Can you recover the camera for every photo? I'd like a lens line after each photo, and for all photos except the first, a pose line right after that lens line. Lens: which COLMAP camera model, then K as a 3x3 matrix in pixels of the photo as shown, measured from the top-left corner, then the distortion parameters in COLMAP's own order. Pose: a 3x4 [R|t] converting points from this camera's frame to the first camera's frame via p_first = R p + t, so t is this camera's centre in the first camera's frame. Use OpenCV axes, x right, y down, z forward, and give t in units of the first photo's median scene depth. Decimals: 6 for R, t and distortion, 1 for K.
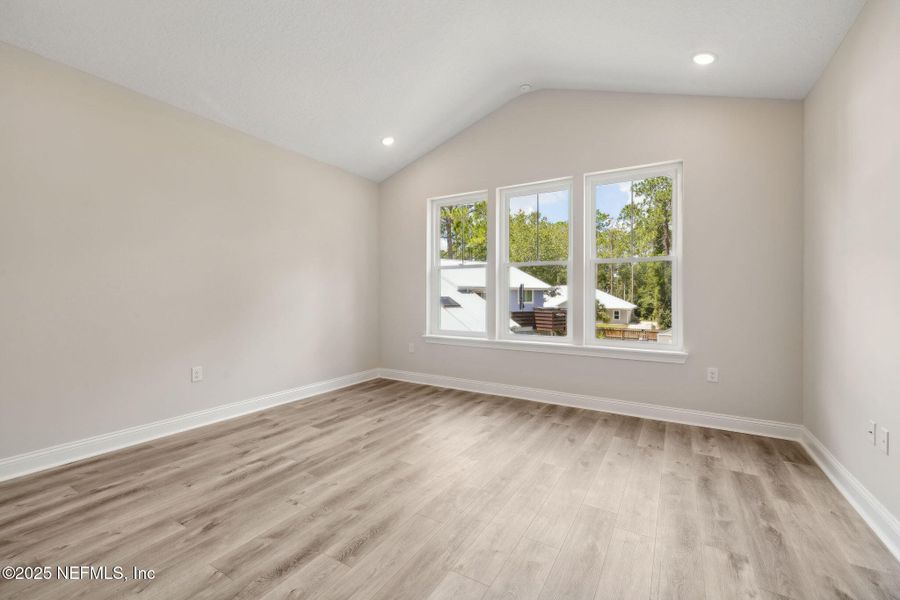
lens RADIAL K [[379.9, 0, 458.4], [0, 379.9, 303.5], [0, 0, 1]] dist [-0.004095, -0.000049]
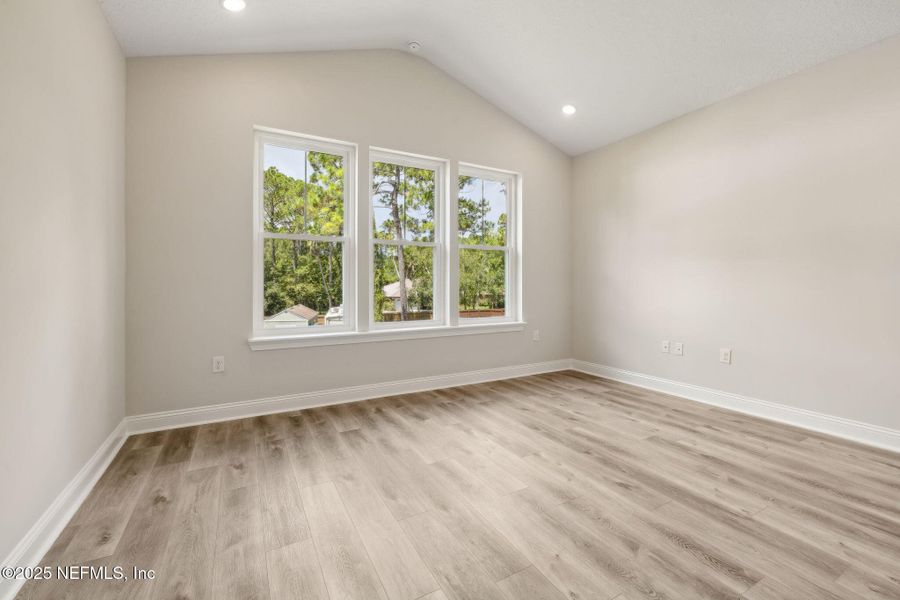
lens RADIAL K [[379.9, 0, 434.3], [0, 379.9, 269.9], [0, 0, 1]] dist [-0.004095, -0.000049]
pose [[0.506964, 0.032110, 0.861369, -0.667332], [0.019702, 0.998613, -0.048821, 0.005060], [-0.861742, 0.041722, 0.505629, 0.545791]]
